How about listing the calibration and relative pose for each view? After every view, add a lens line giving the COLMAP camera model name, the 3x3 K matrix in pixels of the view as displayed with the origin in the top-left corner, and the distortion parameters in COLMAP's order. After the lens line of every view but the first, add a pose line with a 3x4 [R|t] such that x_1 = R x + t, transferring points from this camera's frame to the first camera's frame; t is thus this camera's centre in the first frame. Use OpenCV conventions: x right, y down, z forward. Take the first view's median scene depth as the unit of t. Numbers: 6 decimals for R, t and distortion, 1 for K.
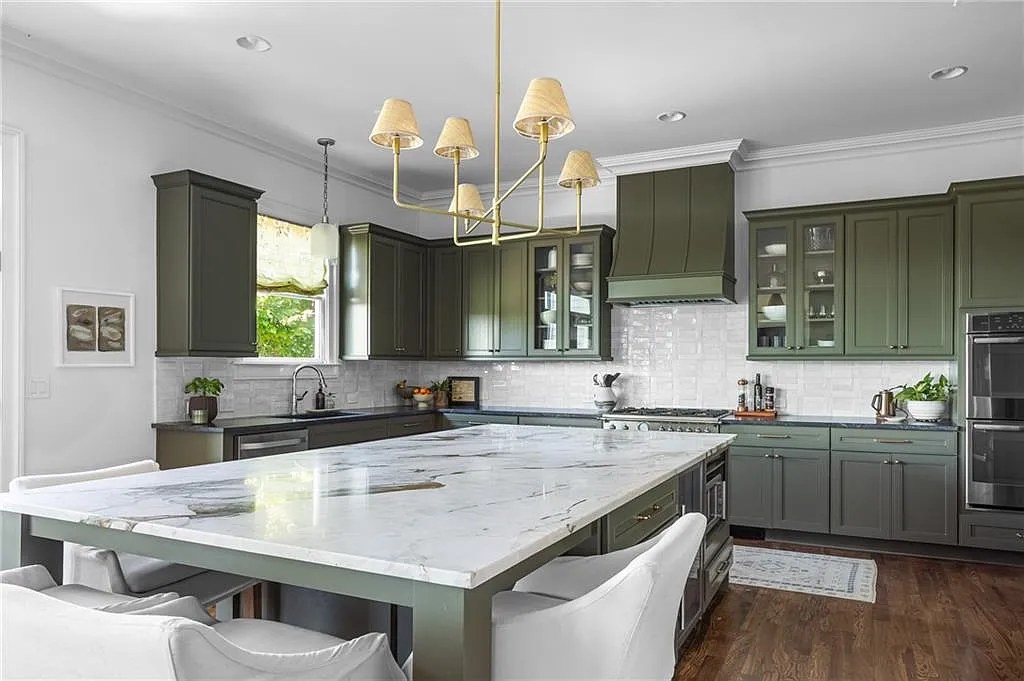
lens RADIAL K [[673.7, 0, 517.3], [0, 673.7, 366.8], [0, 0, 1]] dist [-0.016953, 0.025031]
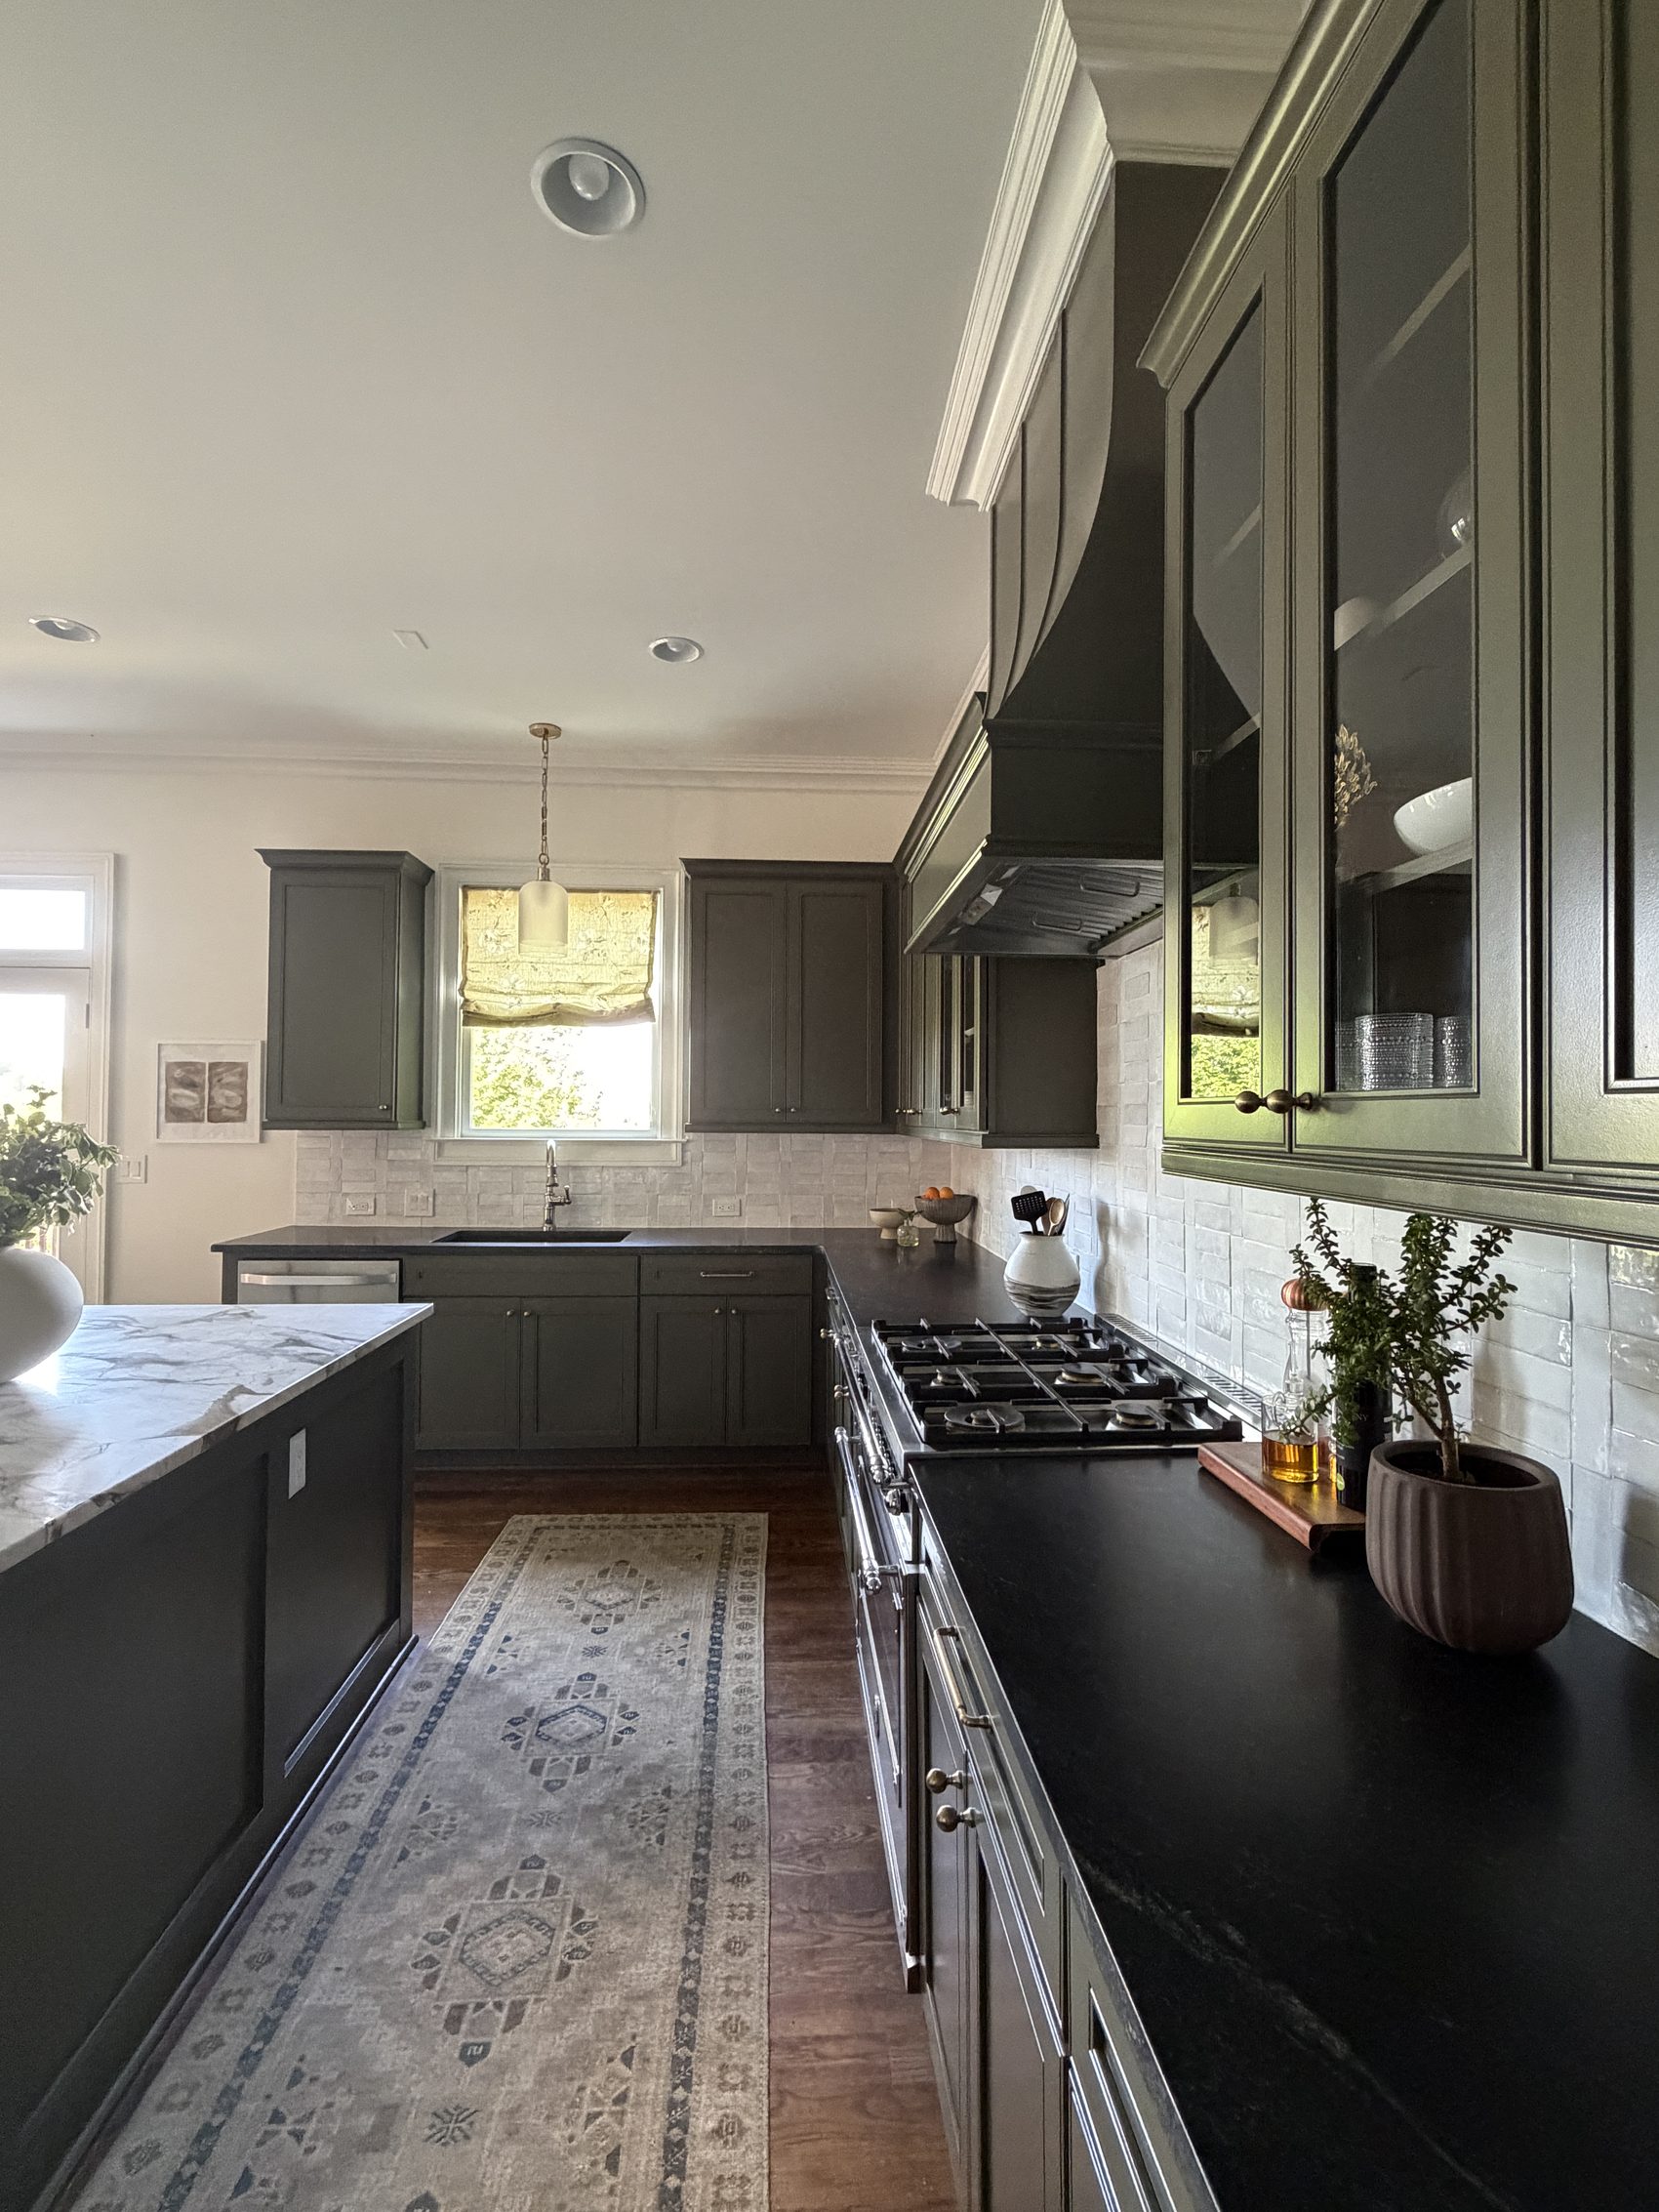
lens RADIAL K [[1009.0, 0, 829.5], [0, 1009.0, 1106.0], [0, 0, 1]] dist [0.000810, 0.000000]
pose [[0.511692, -0.008977, -0.859122, 0.457723], [-0.003553, 0.999915, -0.012564, -0.020299], [0.859162, 0.009481, 0.511617, 0.689109]]
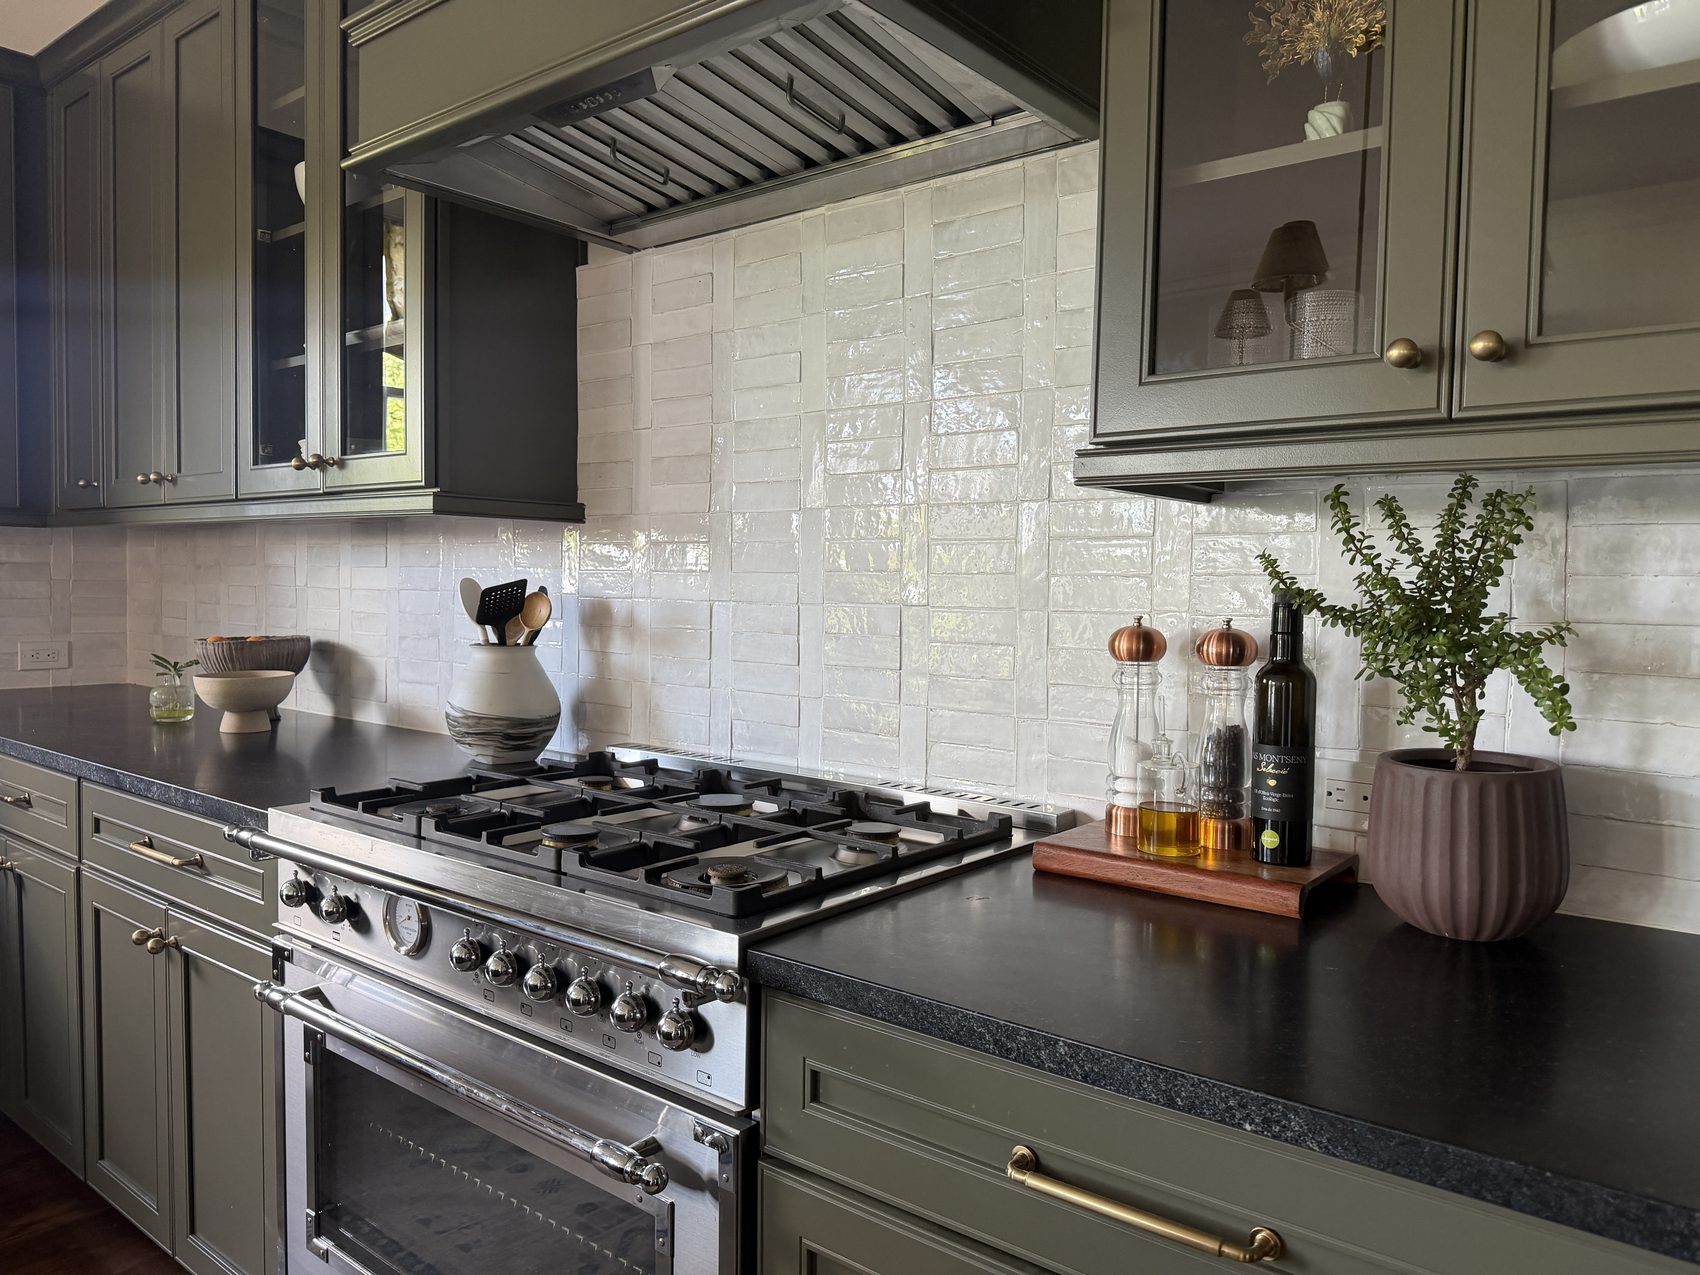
lens RADIAL K [[1199.3, 0, 850.2], [0, 1199.3, 649.0], [0, 0, 1]] dist [0.050806, -0.053734]
pose [[0.977936, 0.025324, -0.207364, 0.303264], [-0.014023, 0.998344, 0.055790, 0.009231], [0.208434, -0.051651, 0.976672, 0.661785]]
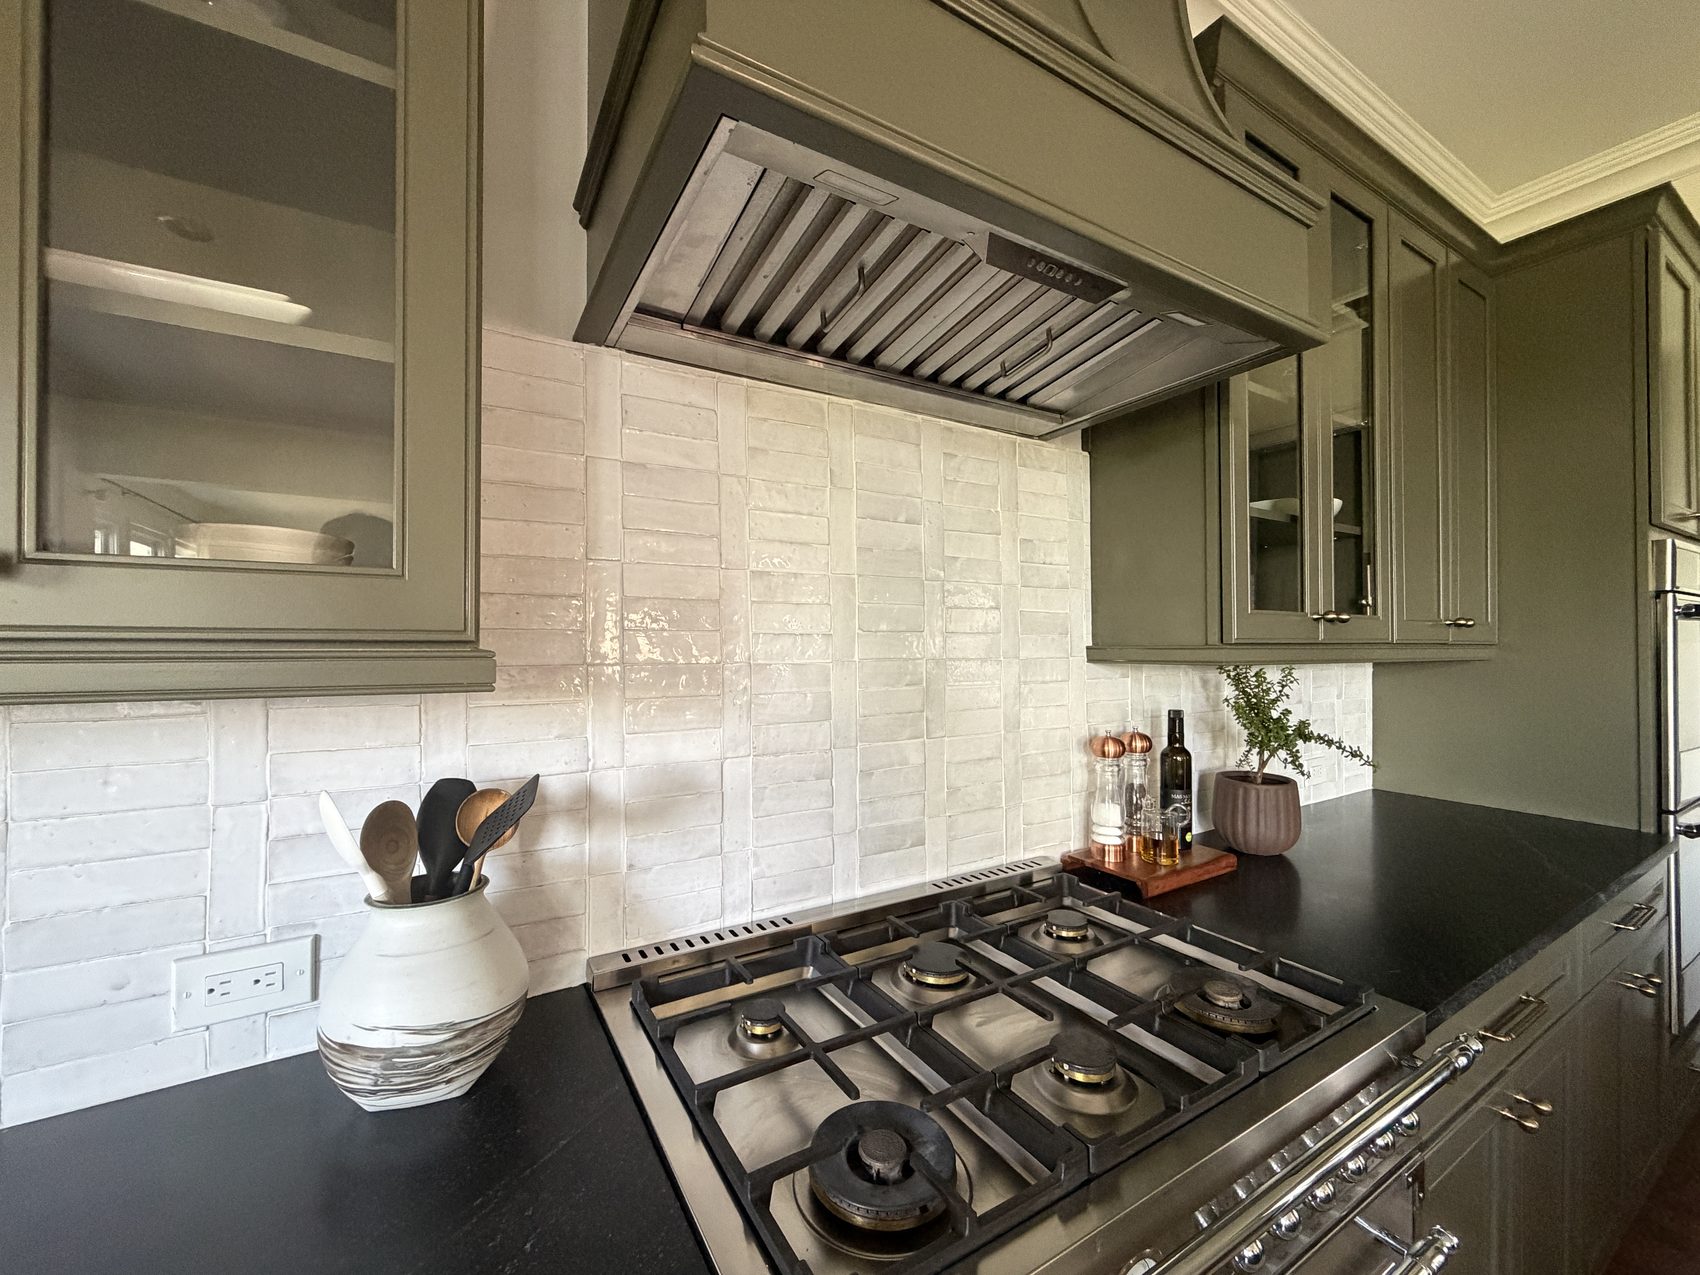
lens RADIAL K [[669.9, 0, 850.0], [0, 669.9, 637.5], [0, 0, 1]] dist [0.000349, -0.004787]
pose [[0.530226, 0.007862, 0.847820, 0.064096], [0.002076, 0.999942, -0.010571, -0.014631], [-0.847854, 0.007365, 0.530179, 0.864172]]
